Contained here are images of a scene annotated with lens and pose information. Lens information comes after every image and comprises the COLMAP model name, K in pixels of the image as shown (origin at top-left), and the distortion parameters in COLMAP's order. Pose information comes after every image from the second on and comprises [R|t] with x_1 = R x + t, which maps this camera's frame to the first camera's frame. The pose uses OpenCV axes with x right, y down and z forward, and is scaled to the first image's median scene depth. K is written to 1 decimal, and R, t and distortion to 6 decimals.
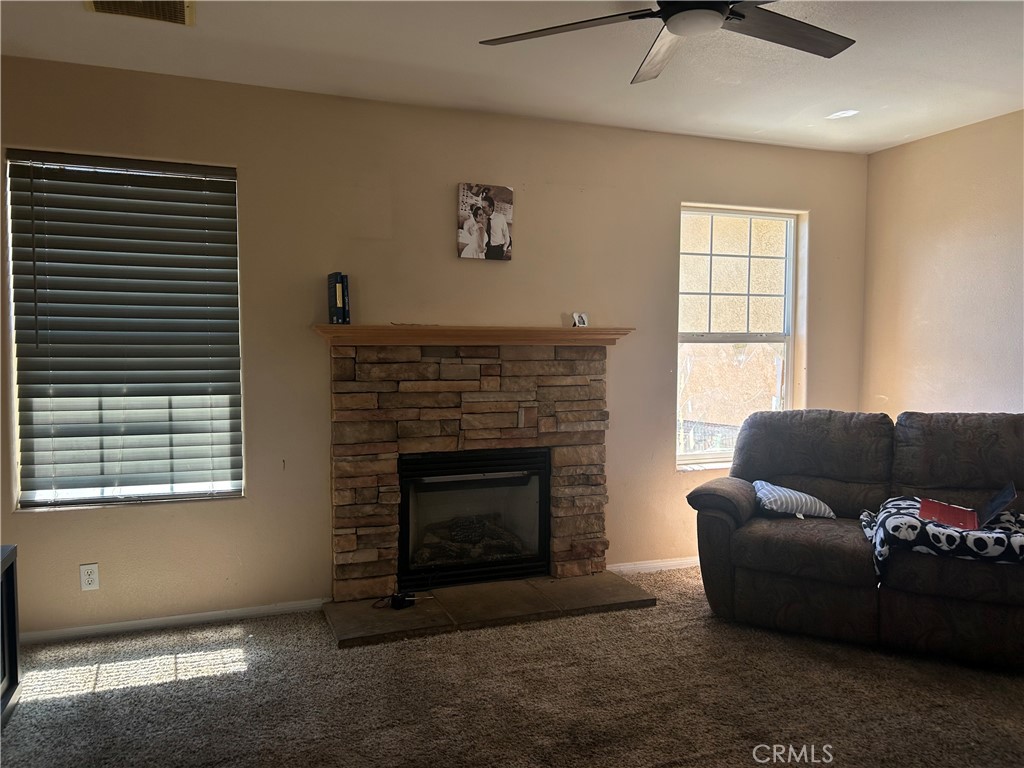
lens RADIAL K [[775.0, 0, 512.0], [0, 775.0, 384.0], [0, 0, 1]] dist [0.039533, -0.042225]
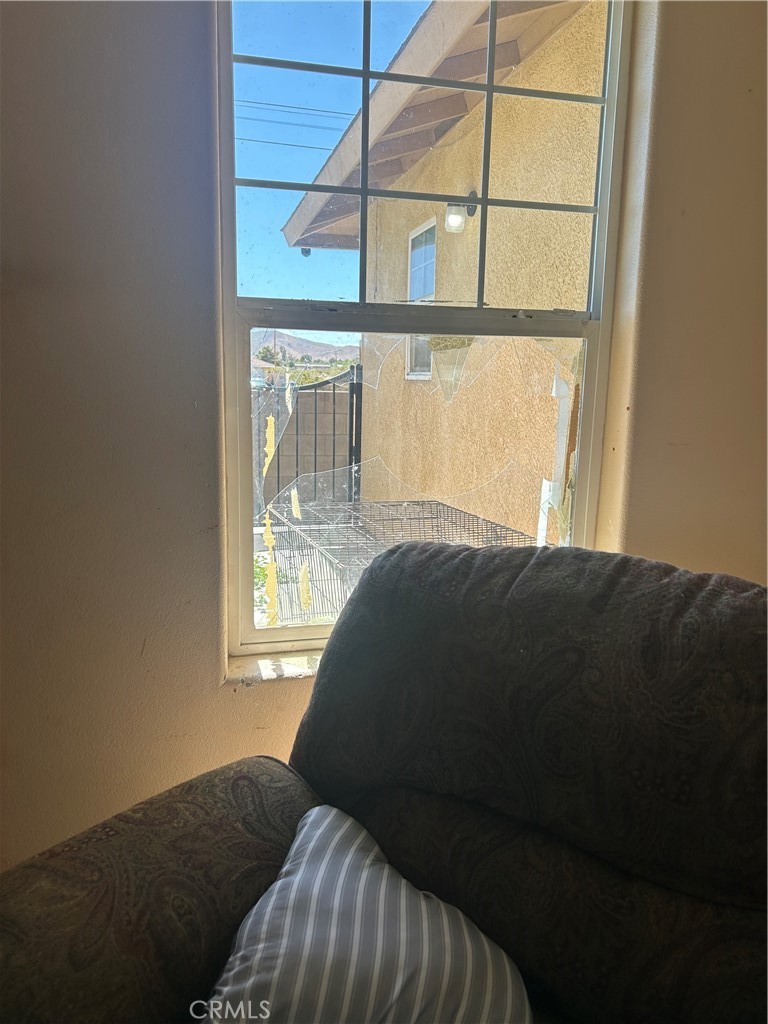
lens RADIAL K [[788.9, 0, 384.0], [0, 788.9, 512.0], [0, 0, 1]] dist [-0.030879, 0.097046]
pose [[0.993613, 0.041488, -0.104937, 0.301208], [-0.028514, 0.992090, 0.122248, -0.013741], [0.109179, -0.118475, 0.986936, 0.610243]]
